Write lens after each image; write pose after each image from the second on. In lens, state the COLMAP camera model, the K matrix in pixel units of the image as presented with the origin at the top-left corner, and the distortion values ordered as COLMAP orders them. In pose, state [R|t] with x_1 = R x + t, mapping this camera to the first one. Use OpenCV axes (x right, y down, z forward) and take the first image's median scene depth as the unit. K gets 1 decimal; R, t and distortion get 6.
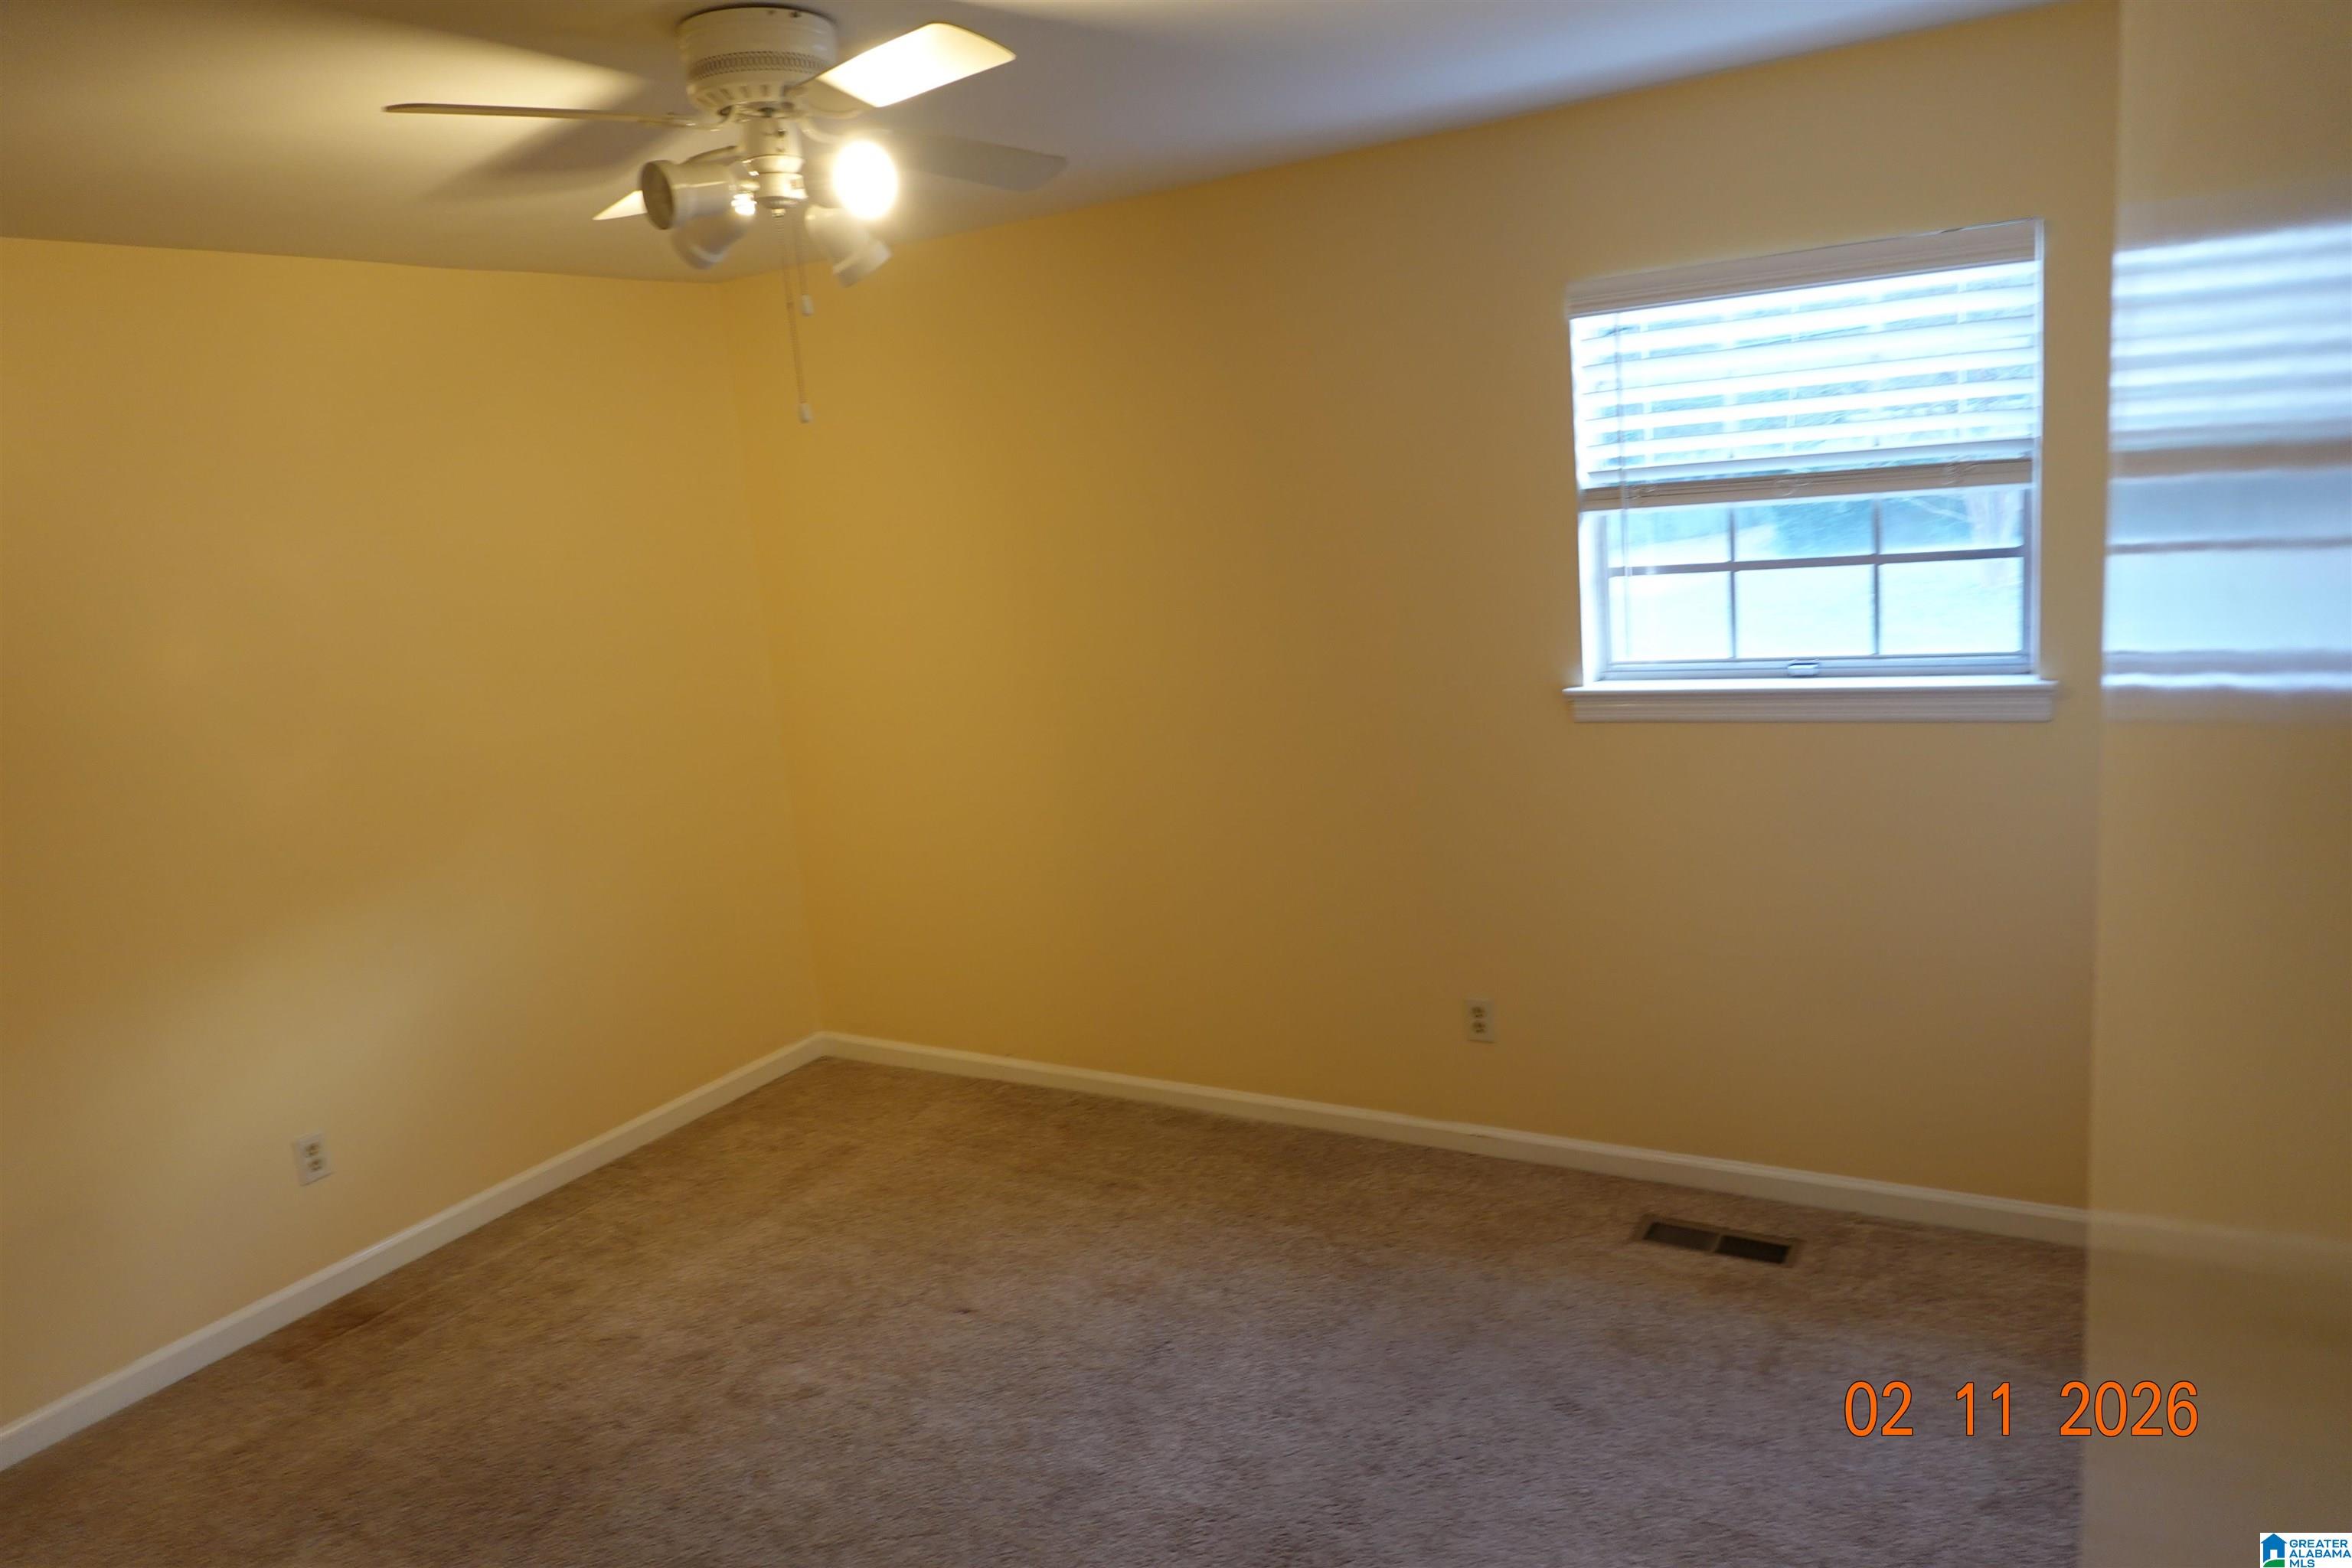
lens RADIAL K [[1584.8, 0, 1177.0], [0, 1584.8, 773.8], [0, 0, 1]] dist [0.016089, -0.005511]
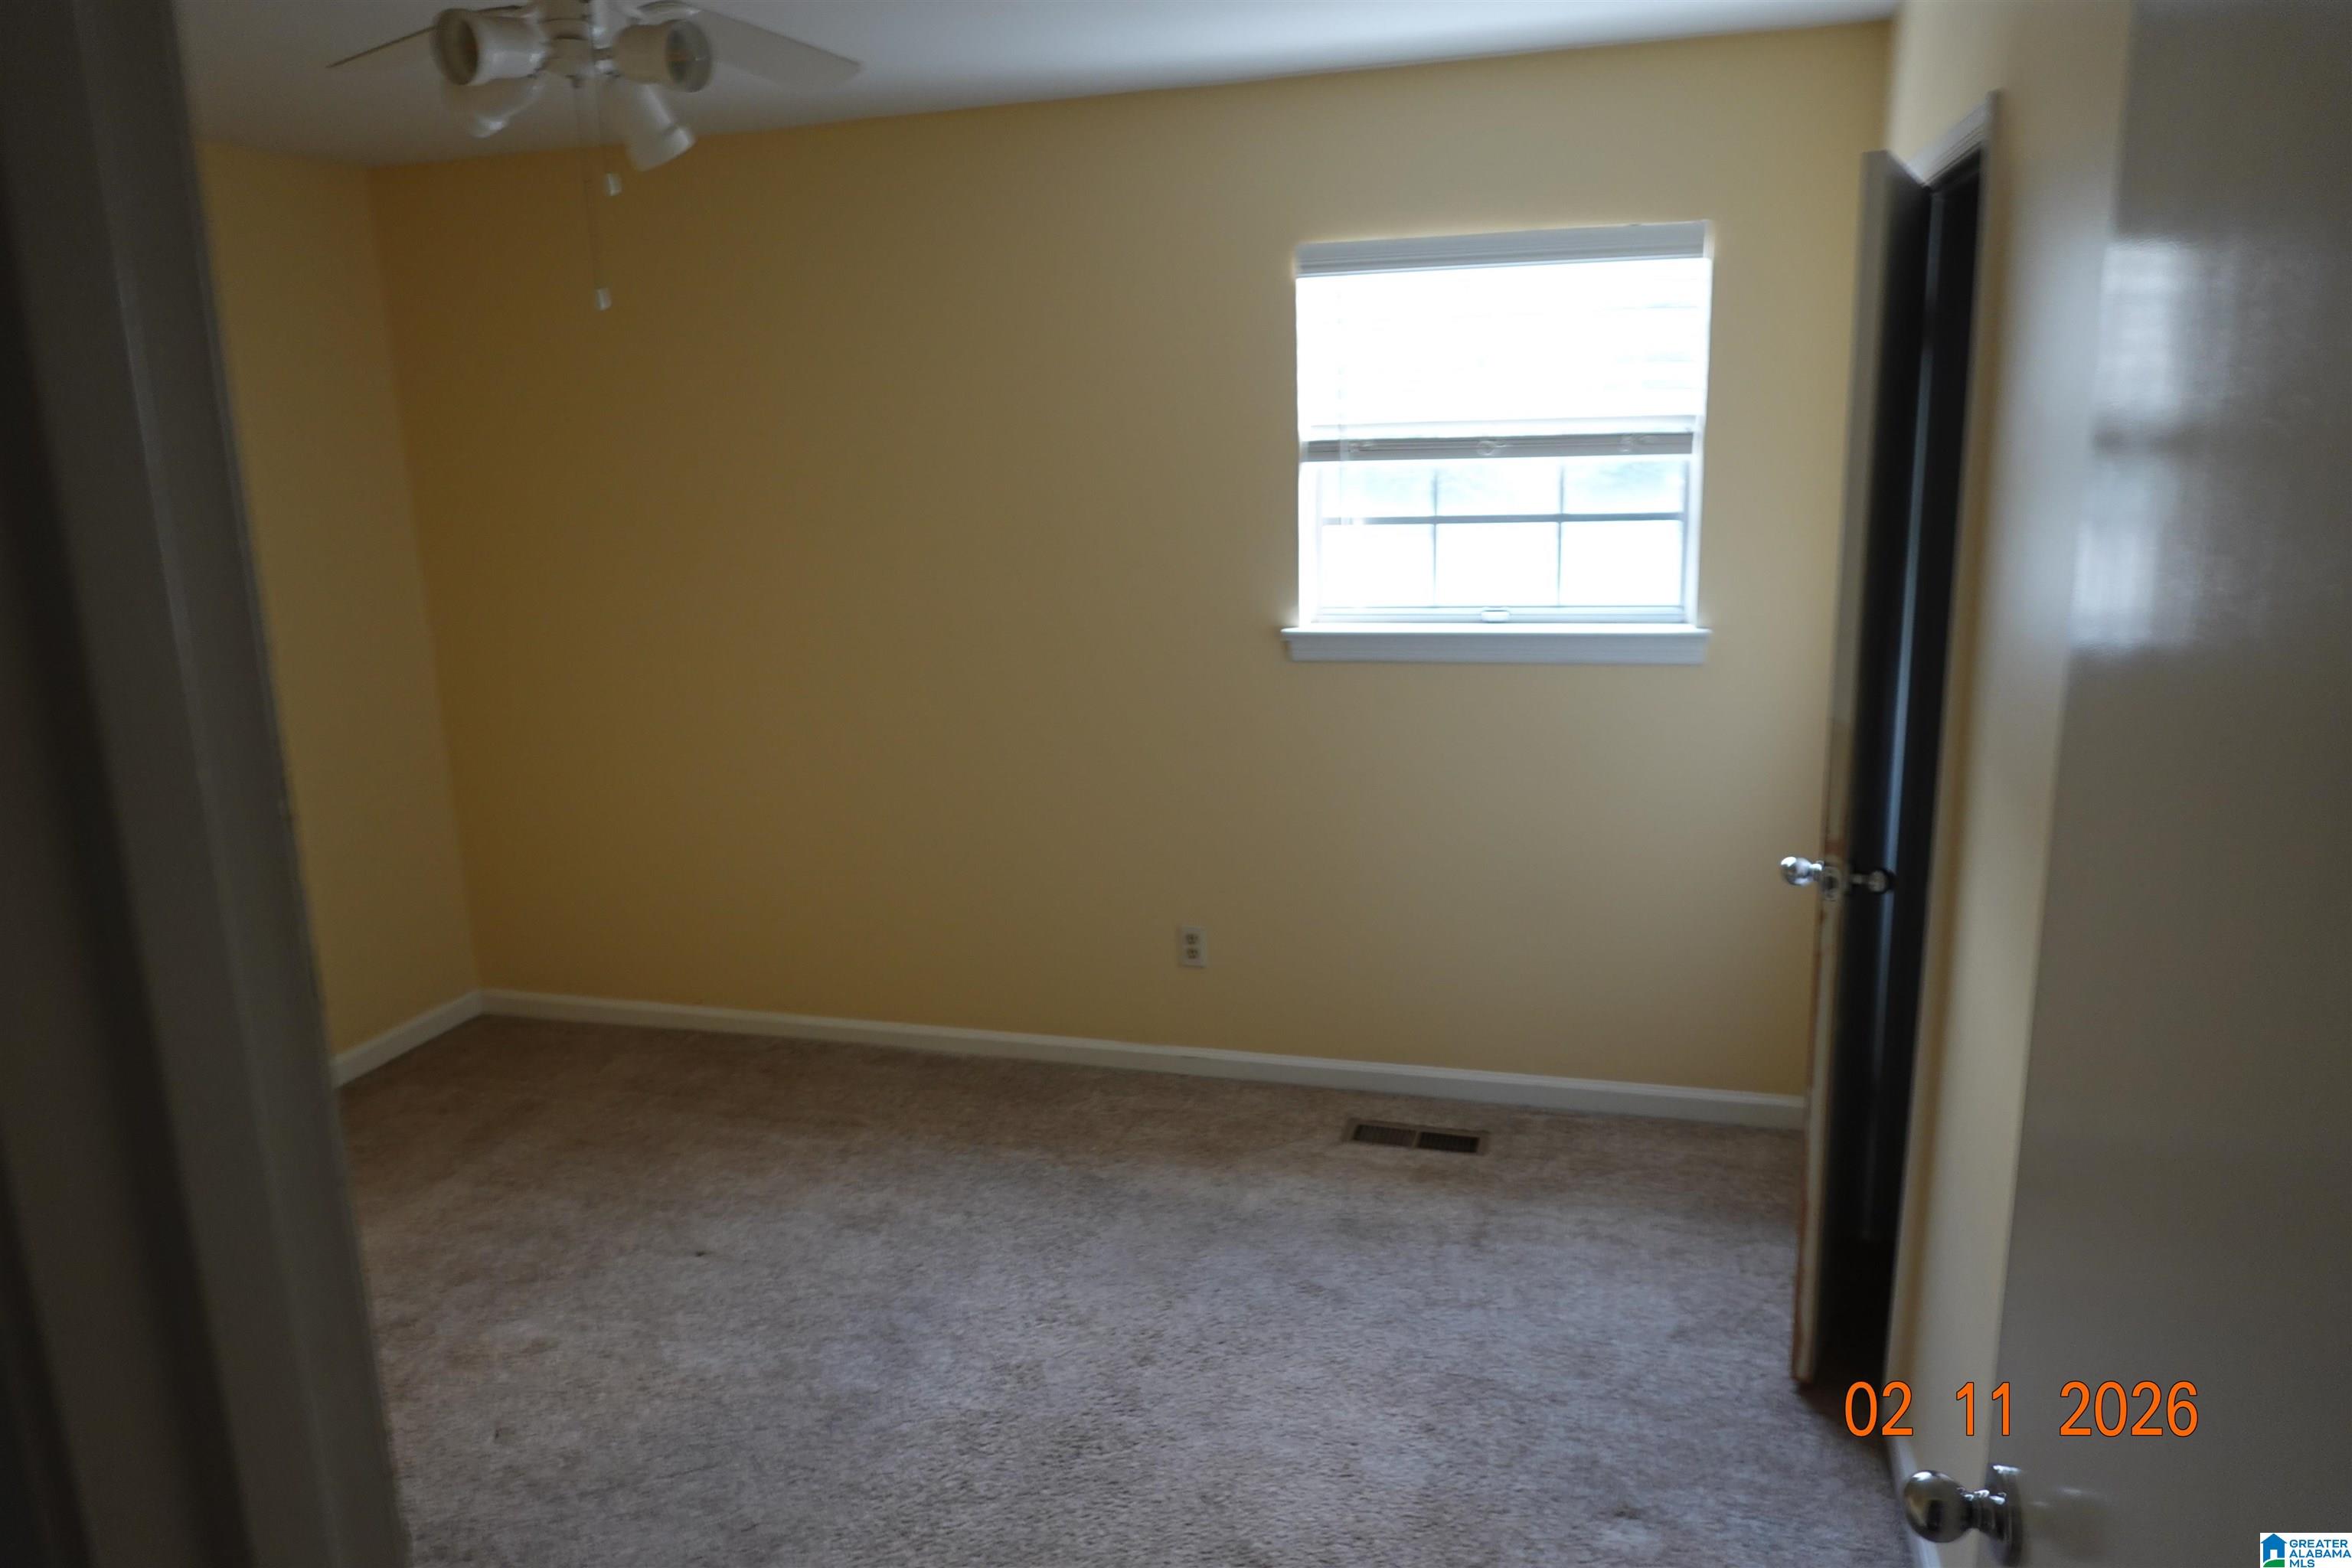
lens RADIAL K [[1584.8, 0, 1165.2], [0, 1584.8, 786.7], [0, 0, 1]] dist [0.016089, -0.005511]
pose [[0.967267, -0.000487, 0.253759, -0.112657], [-0.006701, 0.999600, 0.027463, 0.025079], [-0.253671, -0.028265, 0.966878, -0.007943]]
